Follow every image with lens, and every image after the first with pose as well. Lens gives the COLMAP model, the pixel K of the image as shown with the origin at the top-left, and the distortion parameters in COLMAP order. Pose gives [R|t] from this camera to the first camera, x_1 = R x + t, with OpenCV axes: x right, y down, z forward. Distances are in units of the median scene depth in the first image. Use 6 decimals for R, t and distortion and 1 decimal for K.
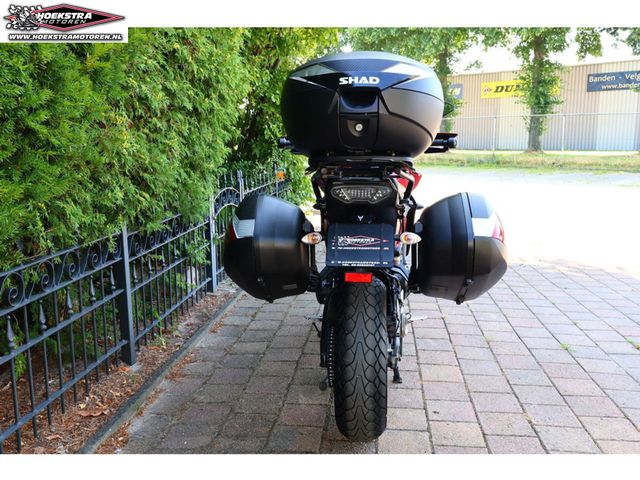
lens RADIAL K [[583.4, 0, 320.6], [0, 583.4, 240.5], [0, 0, 1]] dist [-0.004042, 0.000000]
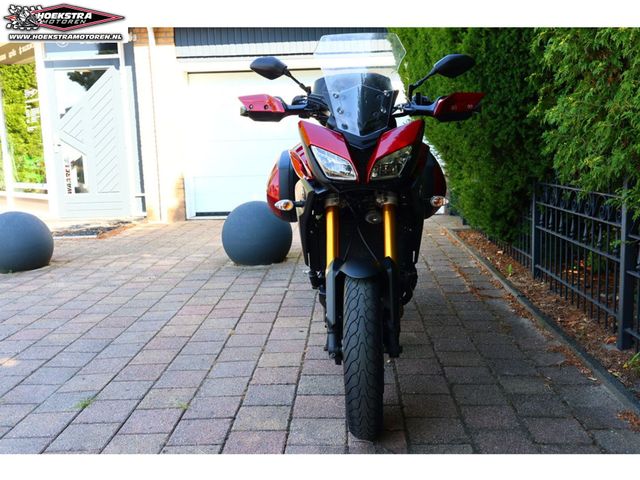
lens RADIAL K [[635.0, 0, 320.5], [0, 635.0, 239.2], [0, 0, 1]] dist [0.004389, 0.000000]
pose [[-0.997666, 0.043214, -0.052862, 0.181039], [0.024405, 0.948775, 0.315009, -0.267119], [0.063767, 0.312984, -0.947615, 1.837259]]
